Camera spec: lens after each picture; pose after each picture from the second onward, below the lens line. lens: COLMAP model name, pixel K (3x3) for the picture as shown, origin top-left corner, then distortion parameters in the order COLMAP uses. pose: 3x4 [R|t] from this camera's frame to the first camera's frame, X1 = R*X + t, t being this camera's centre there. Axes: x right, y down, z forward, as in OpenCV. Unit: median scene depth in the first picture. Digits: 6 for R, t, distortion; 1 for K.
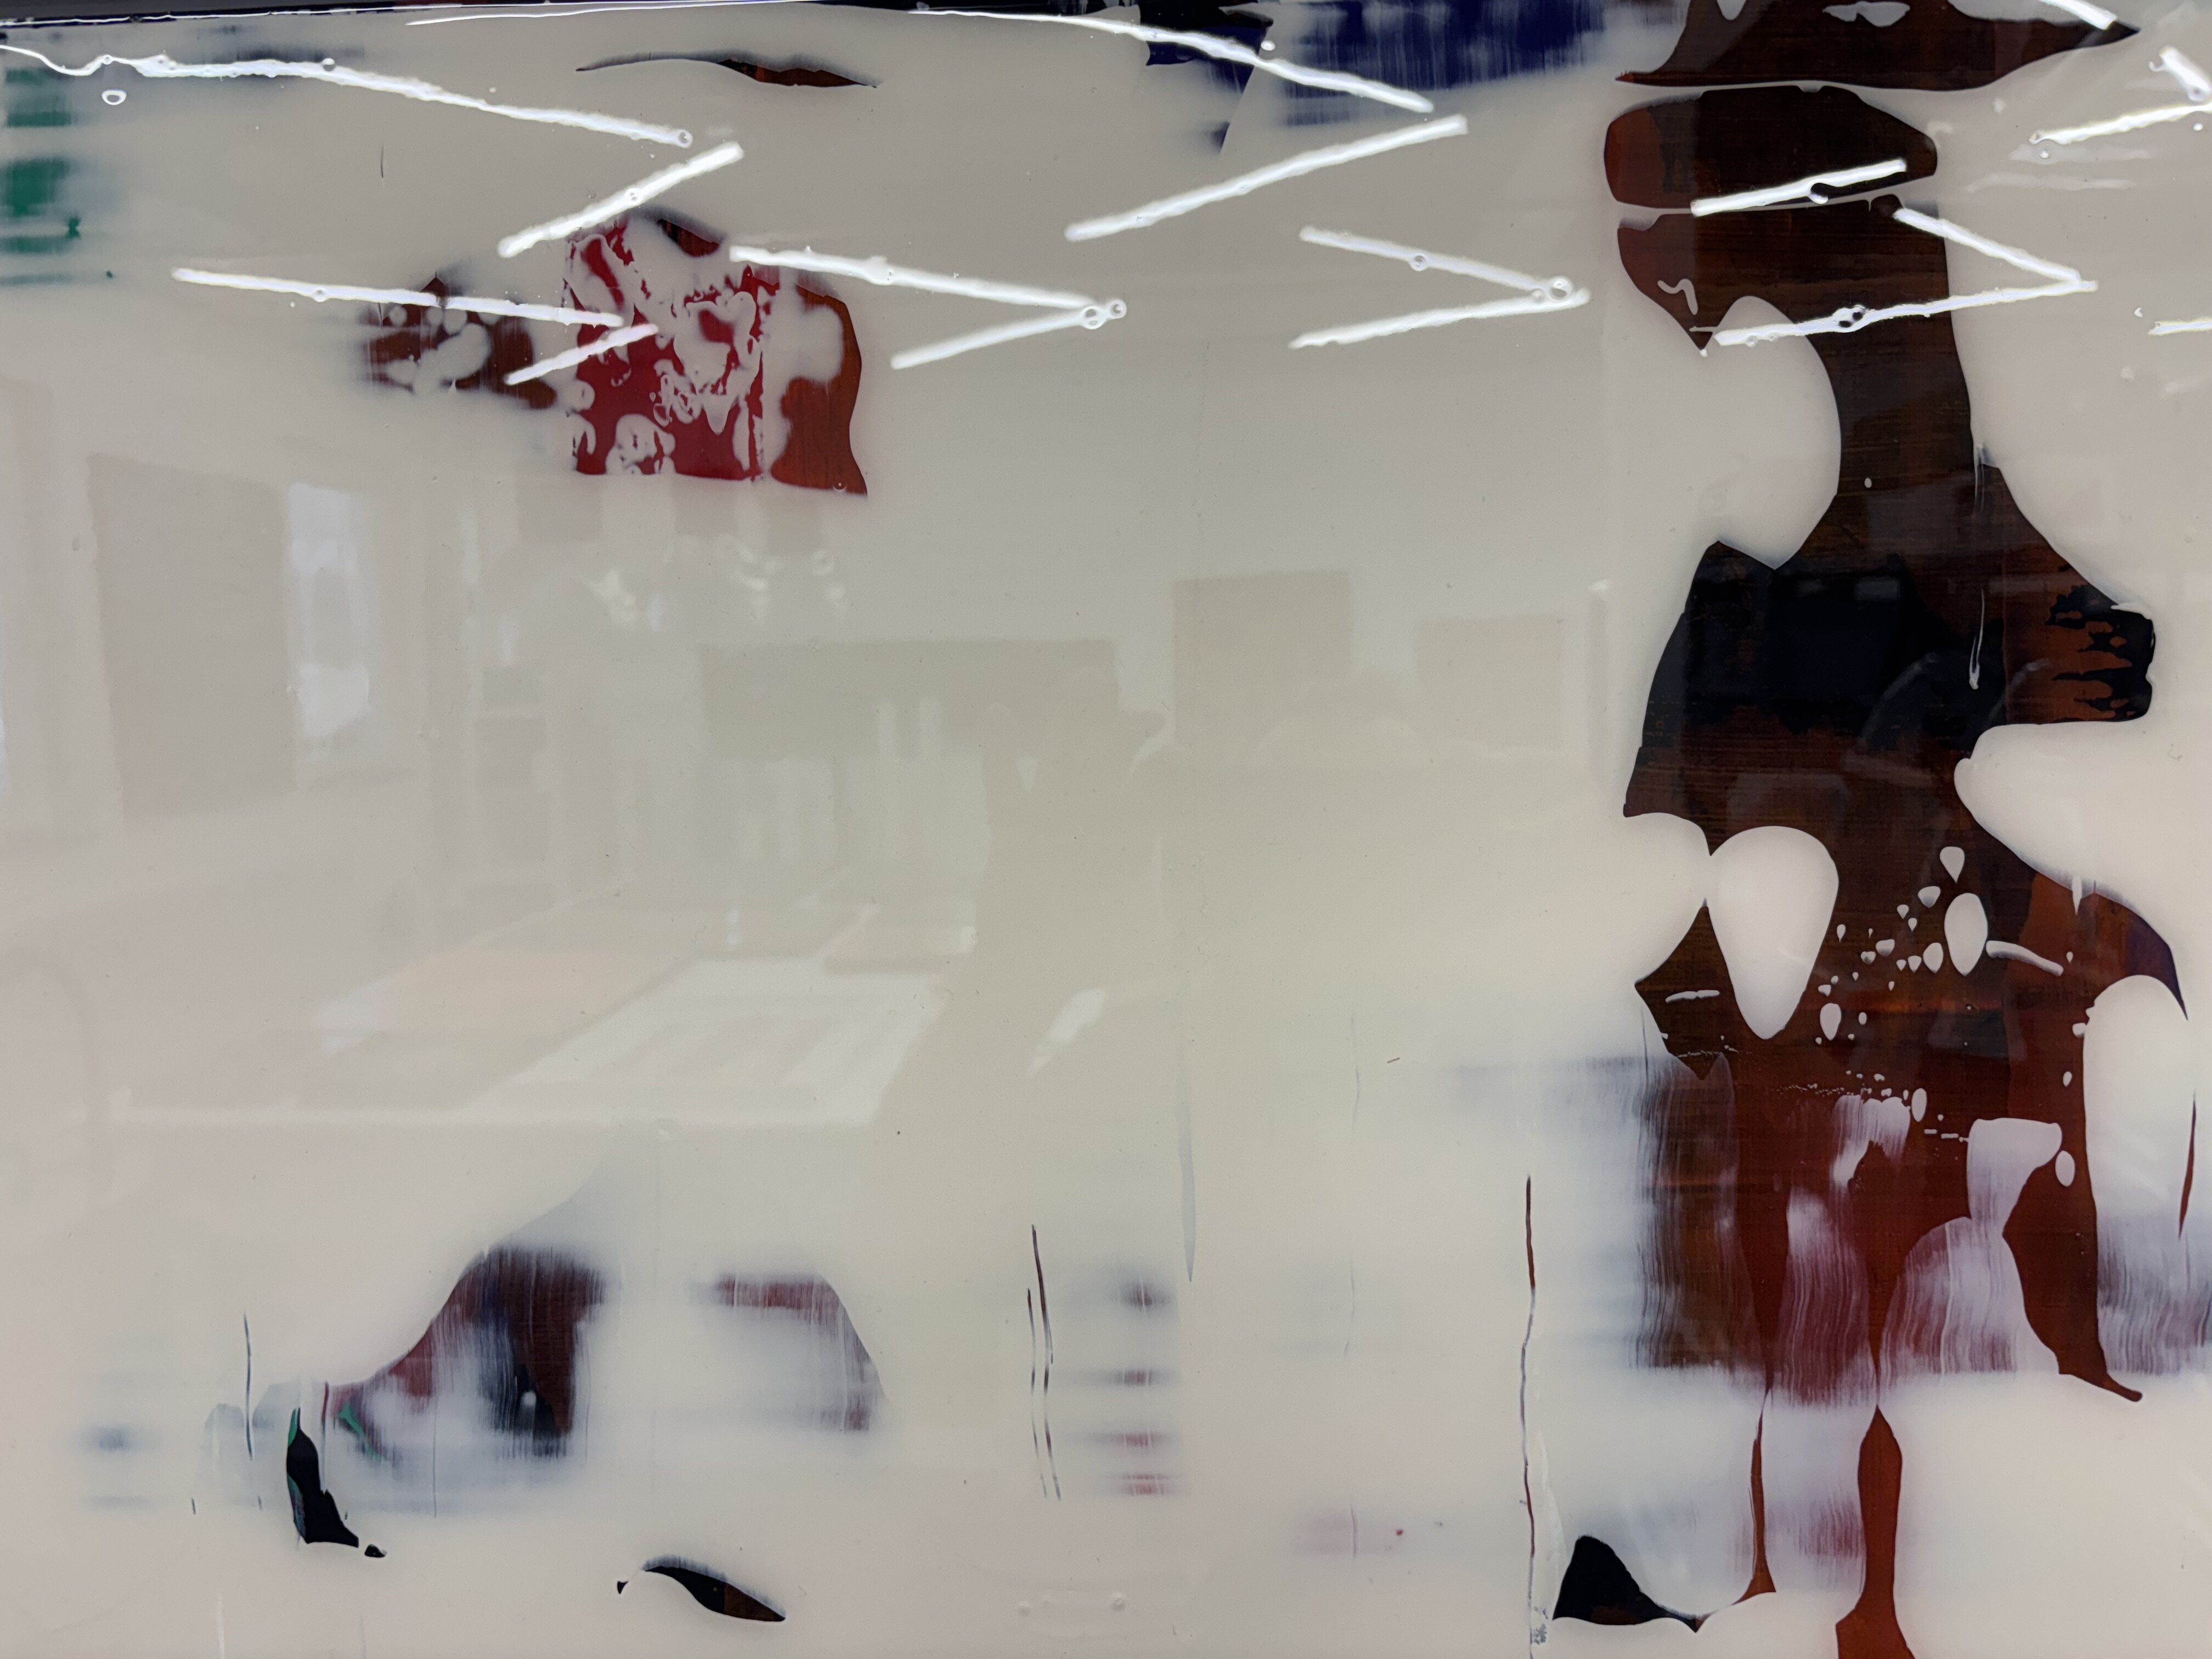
lens RADIAL K [[1643.1, 0, 1111.9], [0, 1643.1, 853.7], [0, 0, 1]] dist [0.032770, -0.036458]
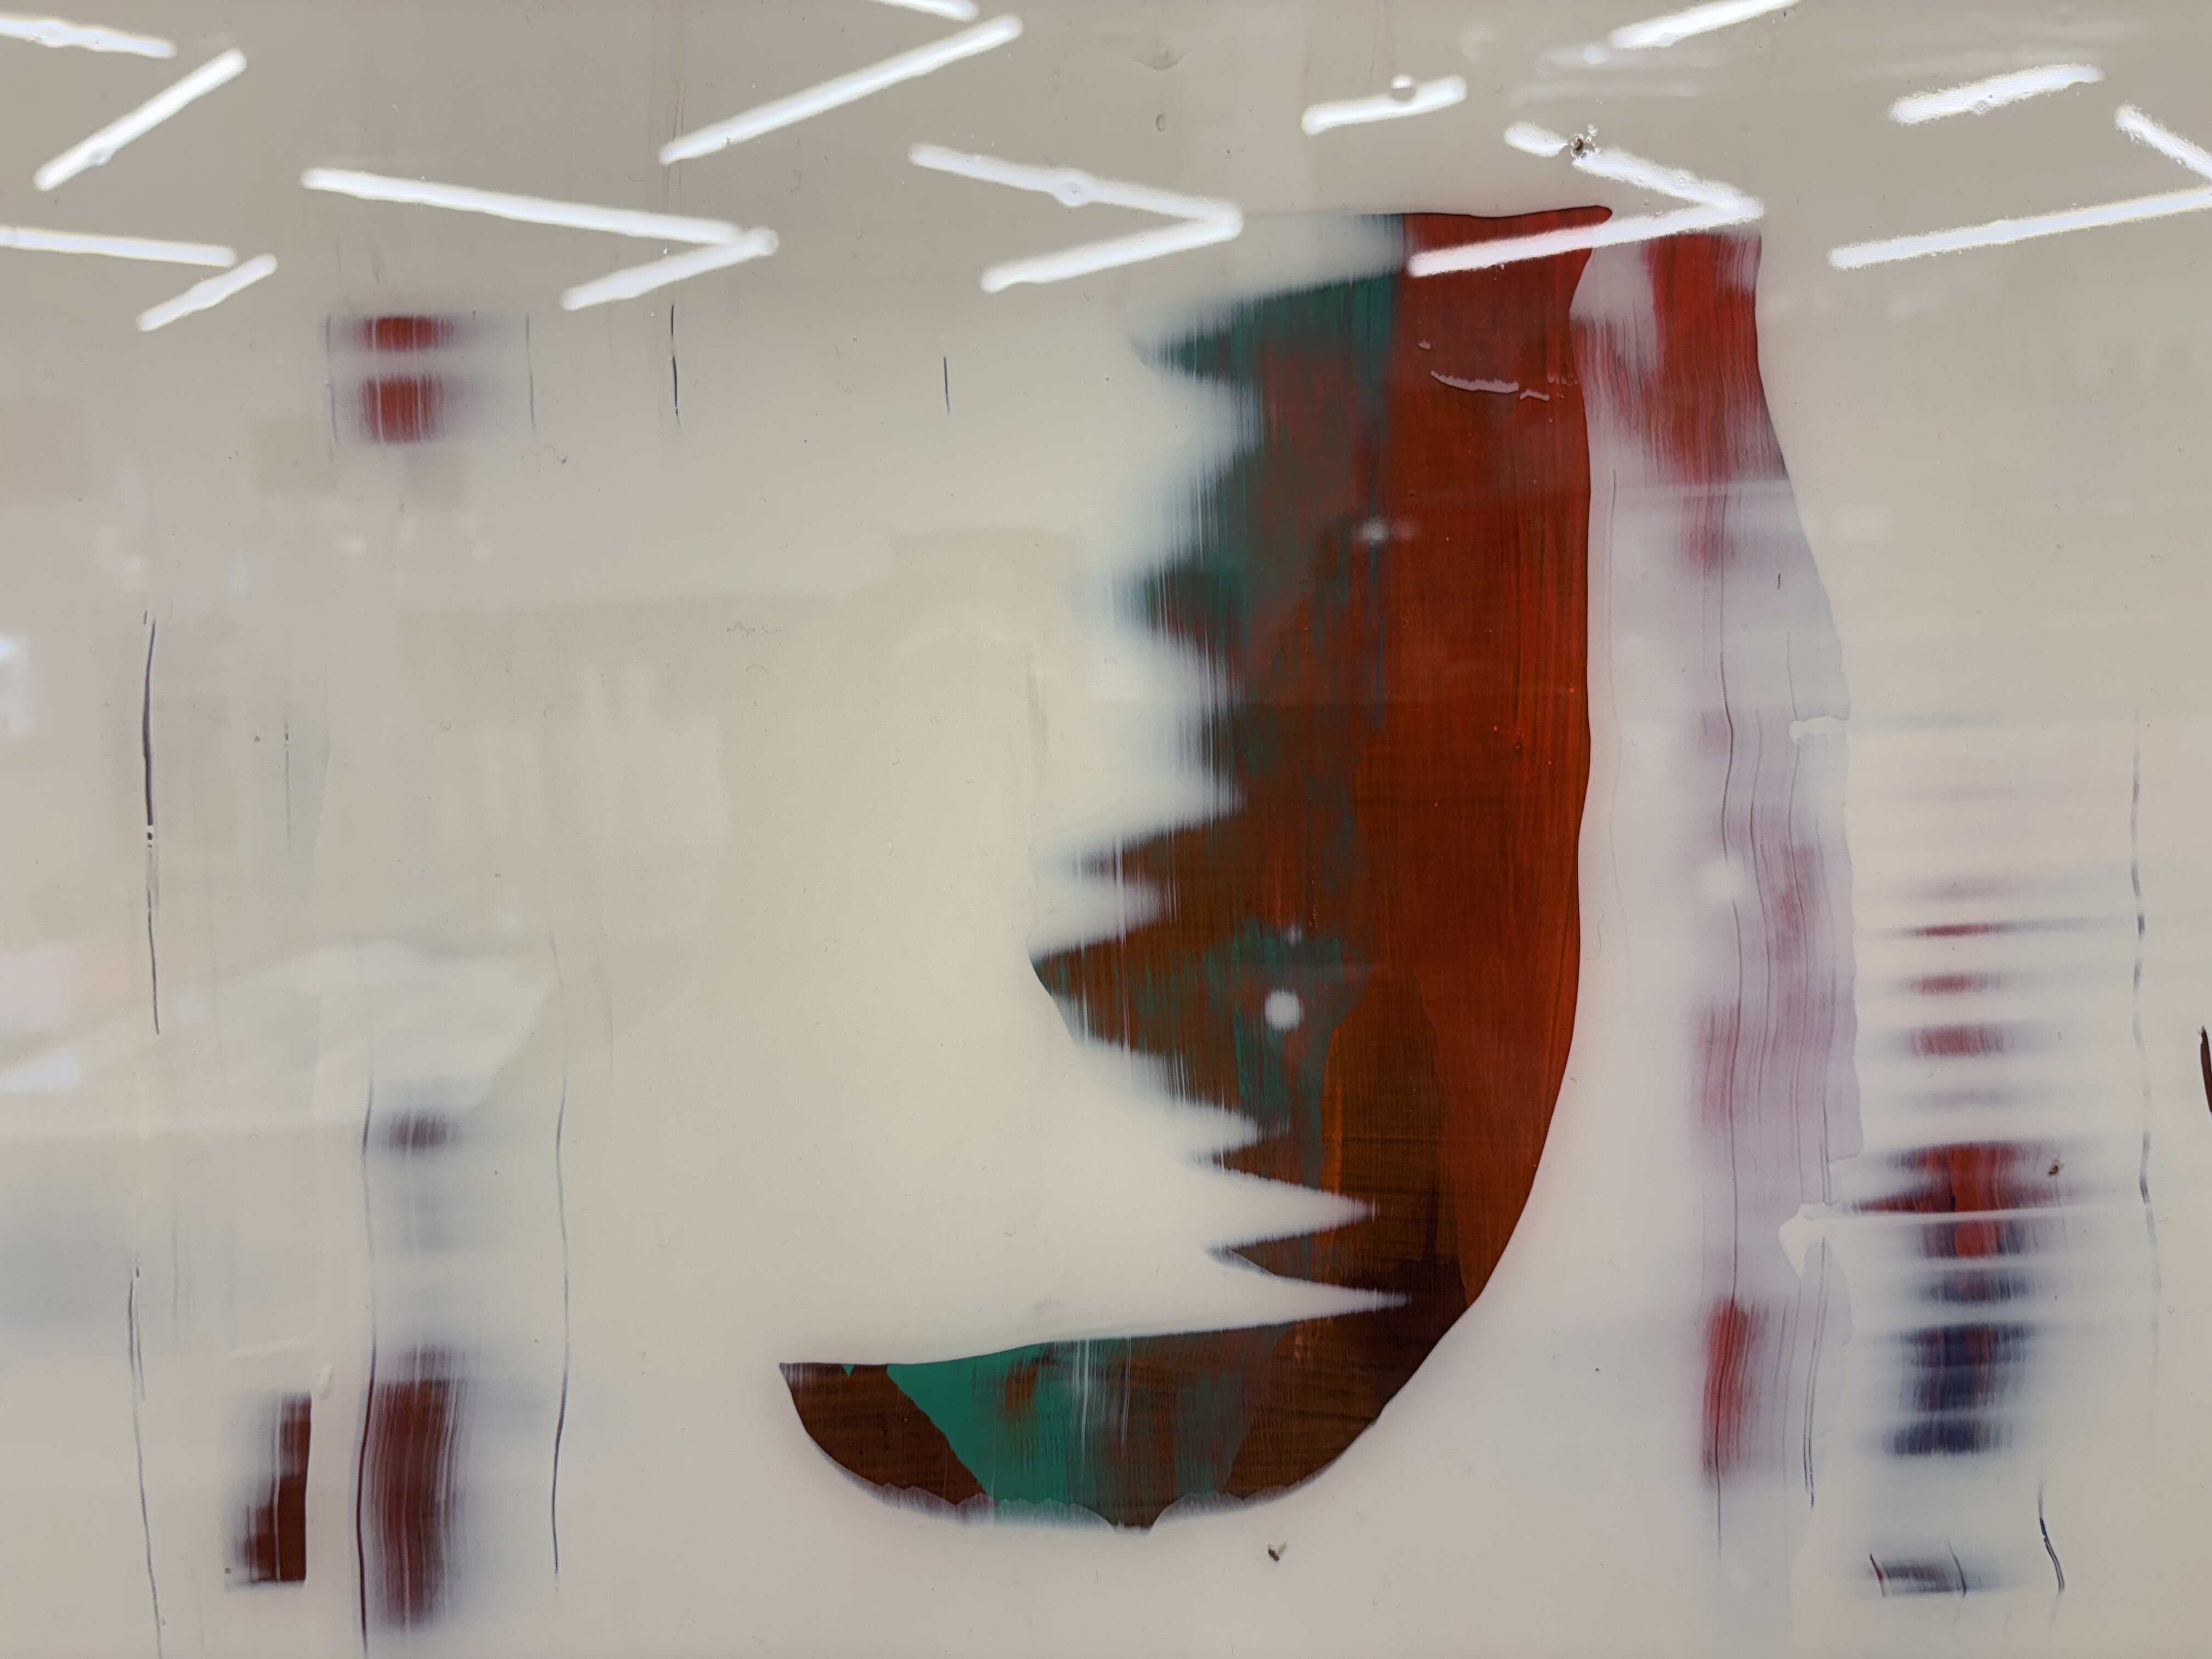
lens RADIAL K [[1643.1, 0, 1105.9], [0, 1643.1, 844.7], [0, 0, 1]] dist [0.032770, -0.036458]
pose [[0.996229, -0.034149, 0.079754, 1.694130], [0.032597, 0.999255, 0.020678, 0.056857], [-0.080400, -0.018000, 0.996600, 0.286789]]
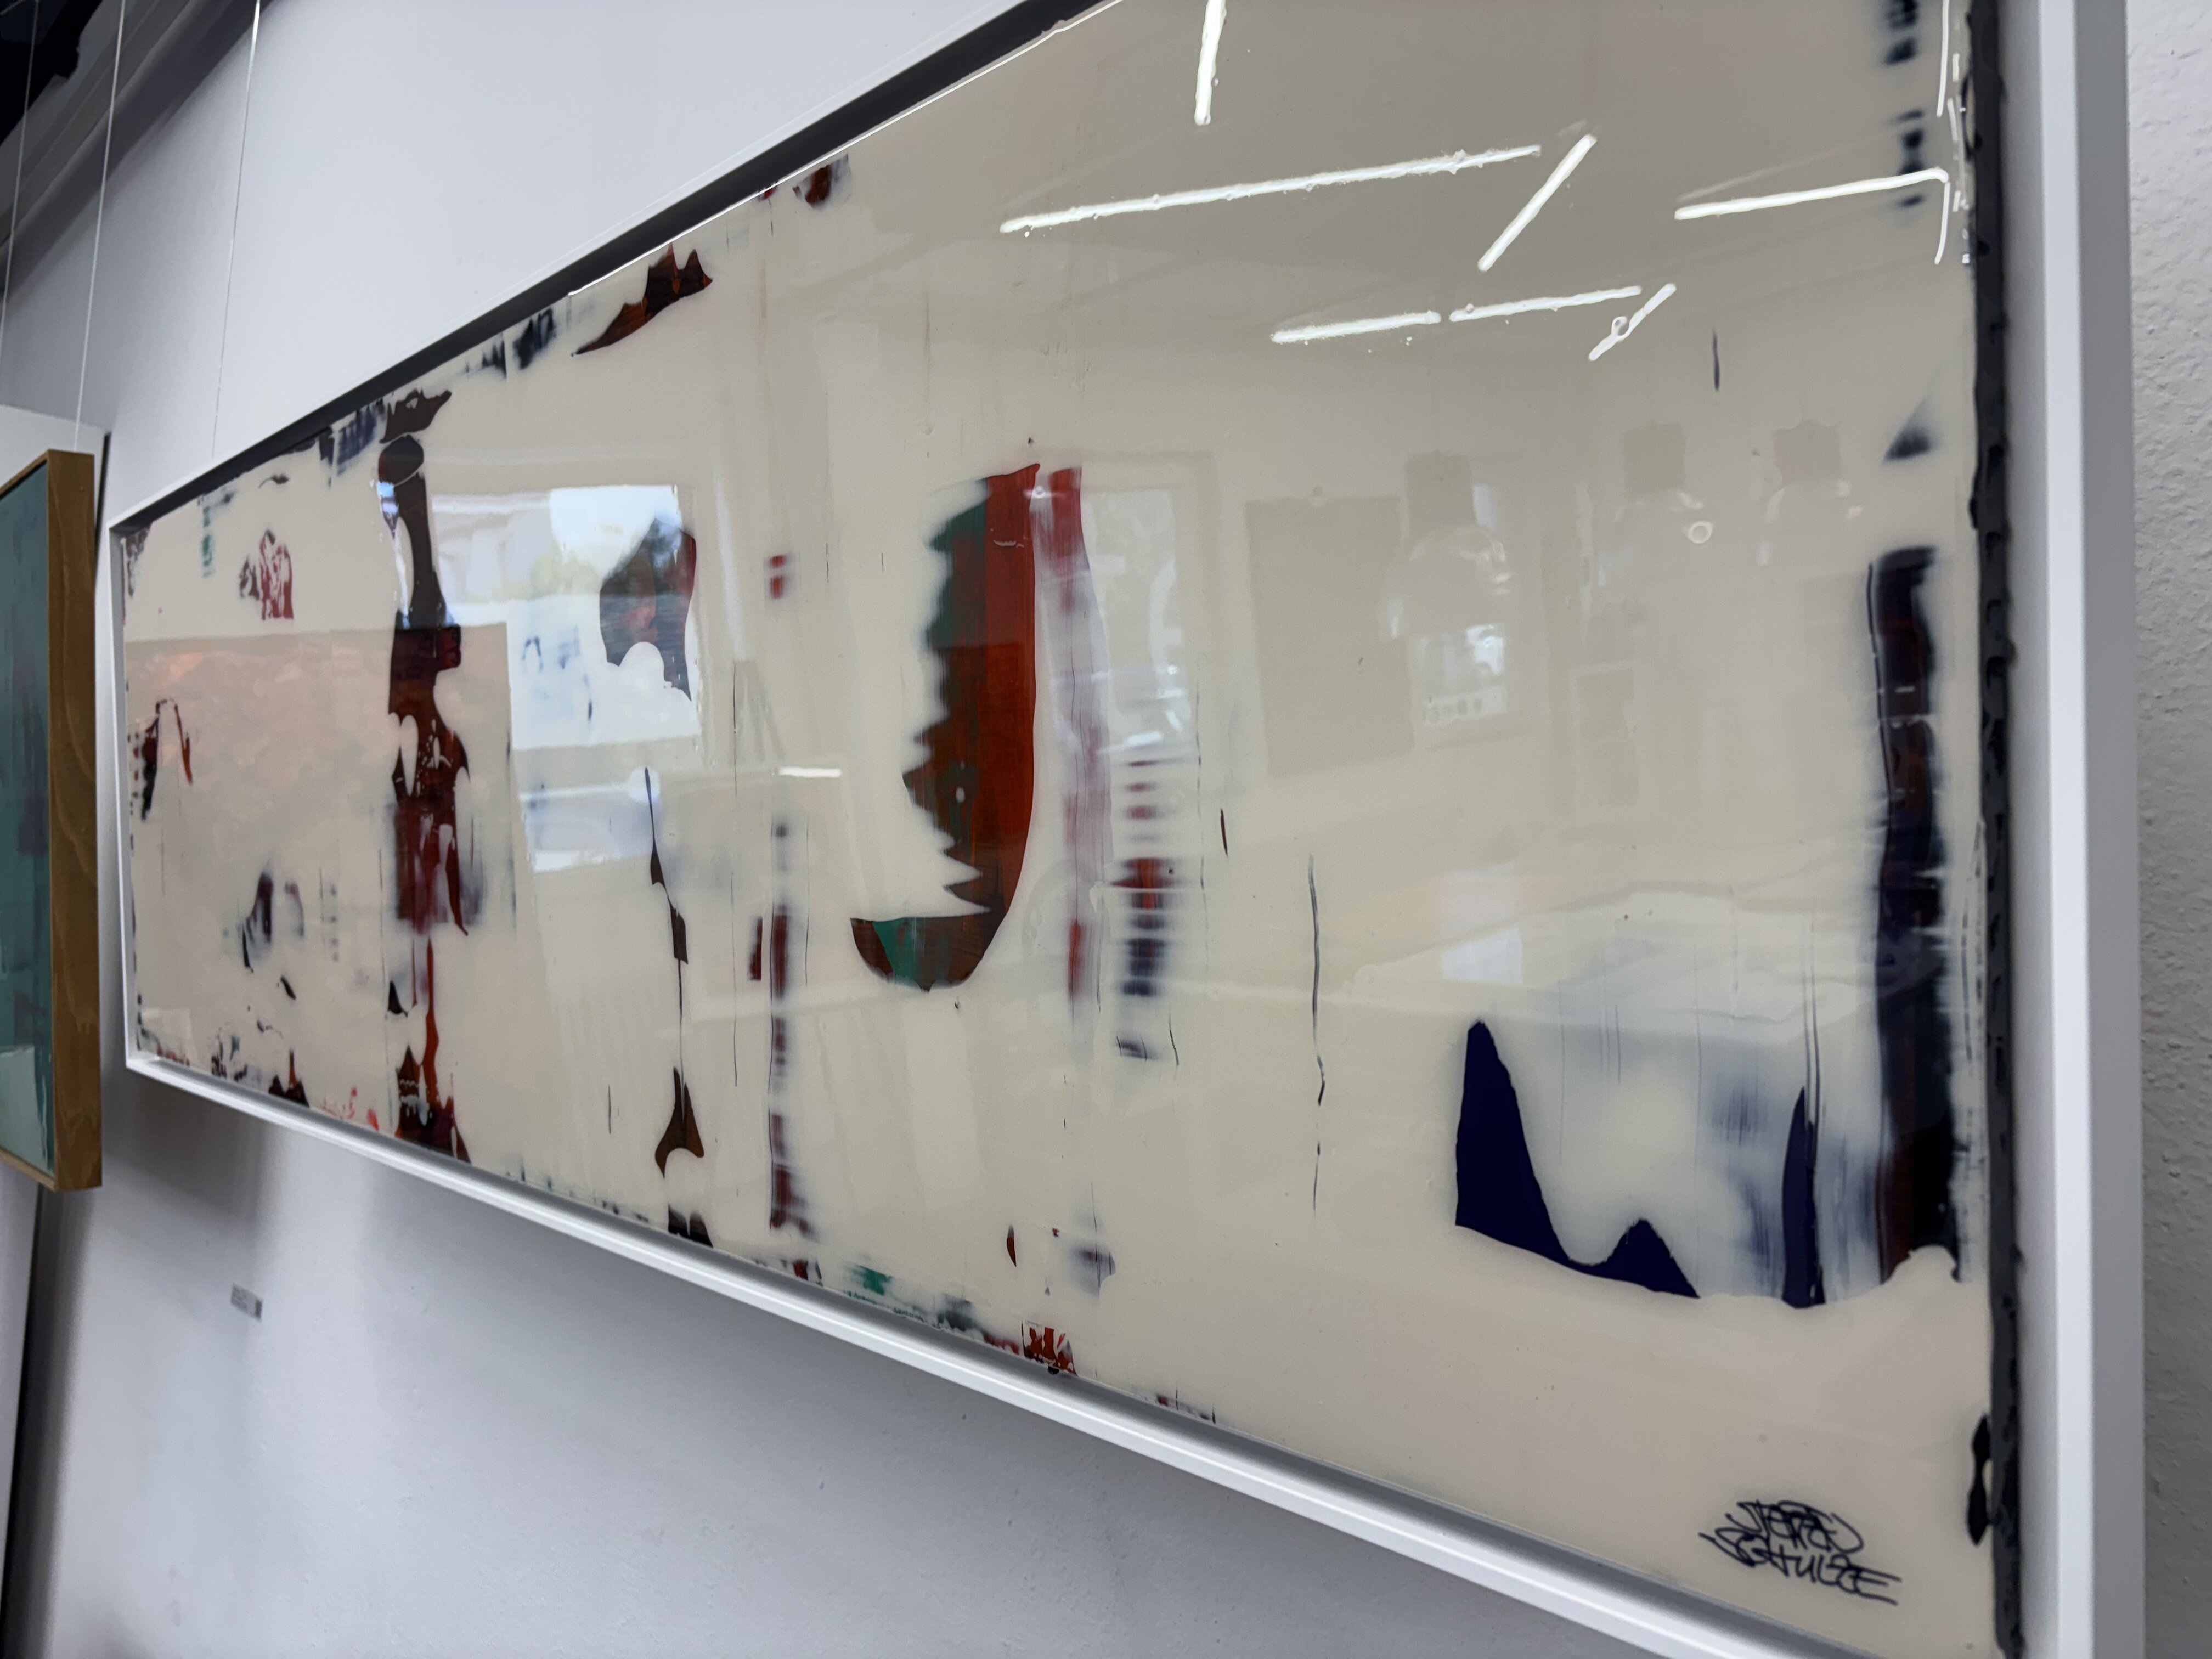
lens RADIAL K [[1643.1, 0, 1137.9], [0, 1643.1, 832.0], [0, 0, 1]] dist [0.032770, -0.036458]
pose [[0.732219, -0.002821, -0.681063, 3.013711], [0.011752, 0.999895, 0.008493, 0.159598], [0.680968, -0.014222, 0.732175, -0.144371]]
